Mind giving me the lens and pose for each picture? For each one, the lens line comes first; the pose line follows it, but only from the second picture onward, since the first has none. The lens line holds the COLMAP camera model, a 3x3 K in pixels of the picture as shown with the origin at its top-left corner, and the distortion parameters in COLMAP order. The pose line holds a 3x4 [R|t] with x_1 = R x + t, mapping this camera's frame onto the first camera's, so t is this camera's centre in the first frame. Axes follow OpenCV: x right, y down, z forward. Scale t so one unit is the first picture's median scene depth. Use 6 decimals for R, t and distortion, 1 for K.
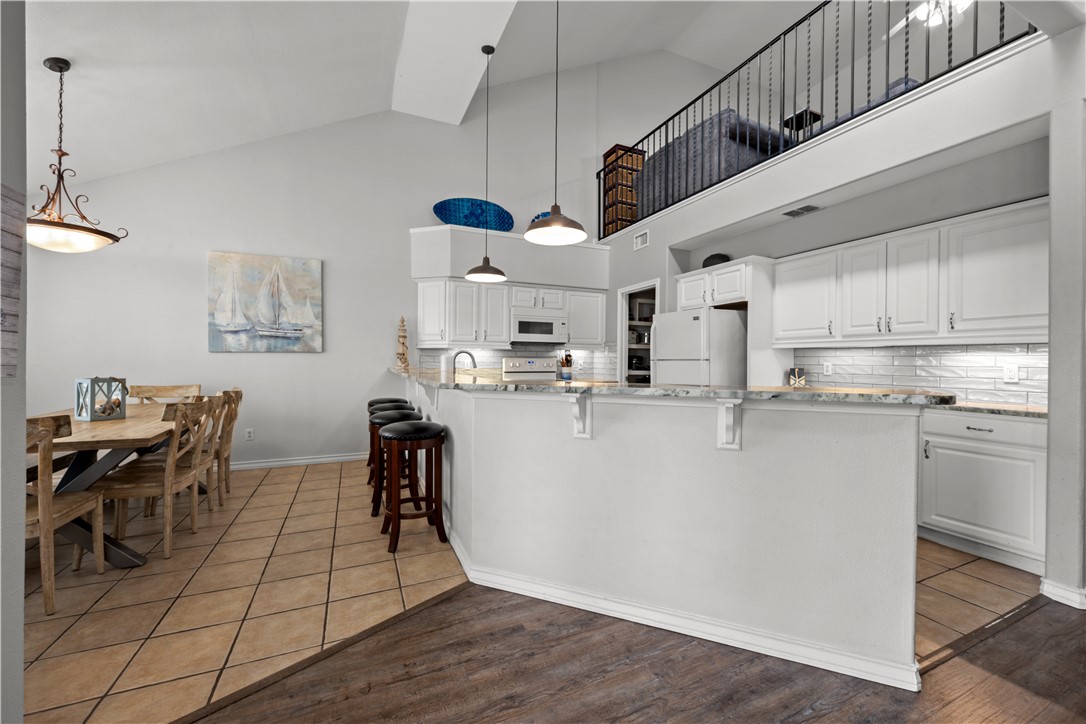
lens RADIAL K [[431.2, 0, 549.3], [0, 431.2, 360.6], [0, 0, 1]] dist [0.000772, -0.000673]
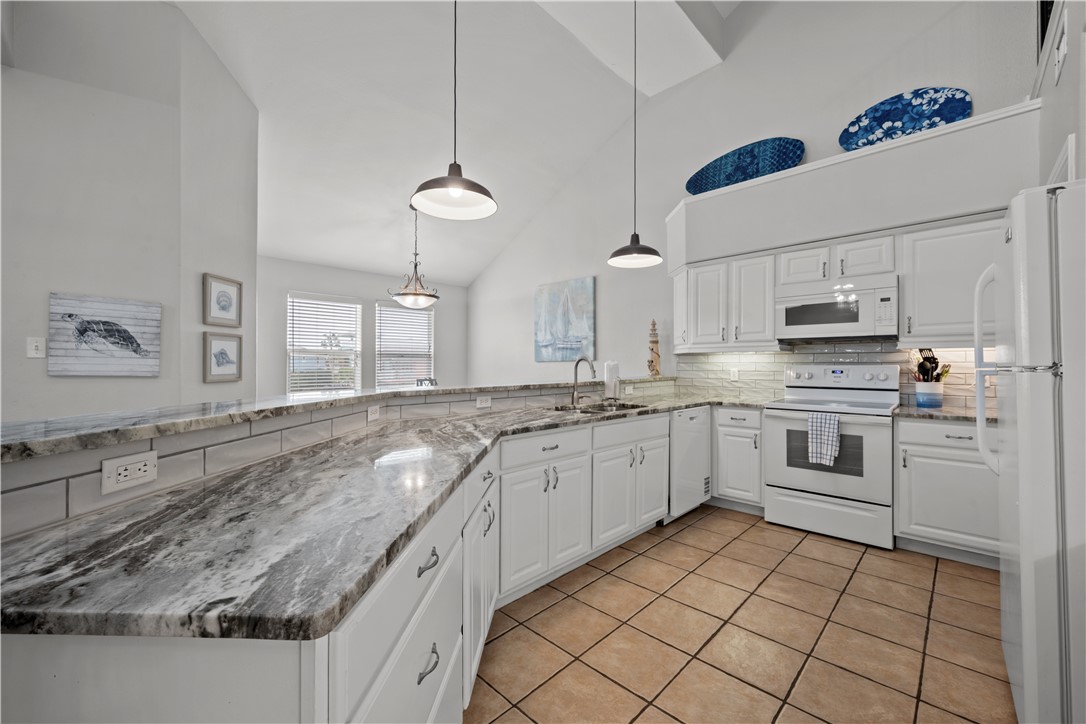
lens RADIAL K [[431.2, 0, 544.1], [0, 431.2, 361.9], [0, 0, 1]] dist [0.000772, -0.000673]
pose [[0.364139, -0.011849, -0.931269, 0.462942], [-0.000739, 0.999915, -0.013011, -0.002265], [0.931344, 0.005426, 0.364099, 0.519600]]
